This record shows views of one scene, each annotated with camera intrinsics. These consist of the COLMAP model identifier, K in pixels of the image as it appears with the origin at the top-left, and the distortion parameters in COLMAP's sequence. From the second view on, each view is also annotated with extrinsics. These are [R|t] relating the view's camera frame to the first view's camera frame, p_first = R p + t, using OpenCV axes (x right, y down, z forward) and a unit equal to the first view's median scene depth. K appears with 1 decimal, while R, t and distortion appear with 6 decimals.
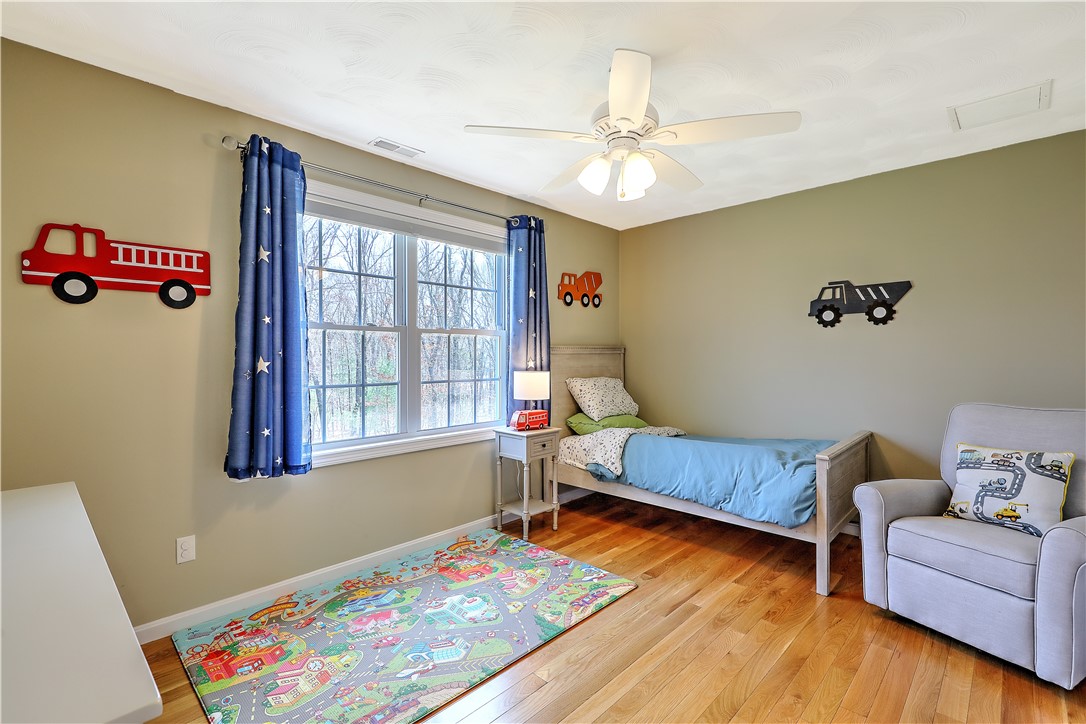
lens RADIAL K [[488.4, 0, 543.0], [0, 488.4, 362.0], [0, 0, 1]] dist [0.001980, 0.000306]
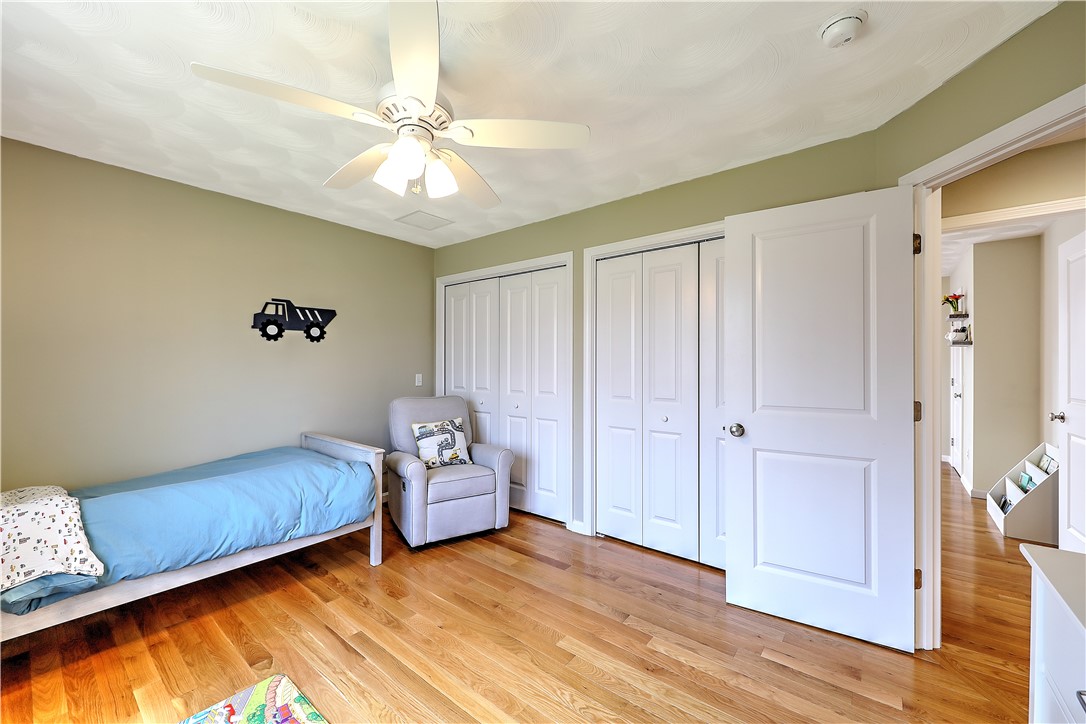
lens RADIAL K [[425.5, 0, 543.0], [0, 425.5, 362.0], [0, 0, 1]] dist [-0.001966, -0.000326]
pose [[-0.089435, 0.011417, 0.995927, -0.425798], [0.014616, 0.999842, -0.010150, -0.008393], [-0.995885, 0.013649, -0.089588, 0.559436]]
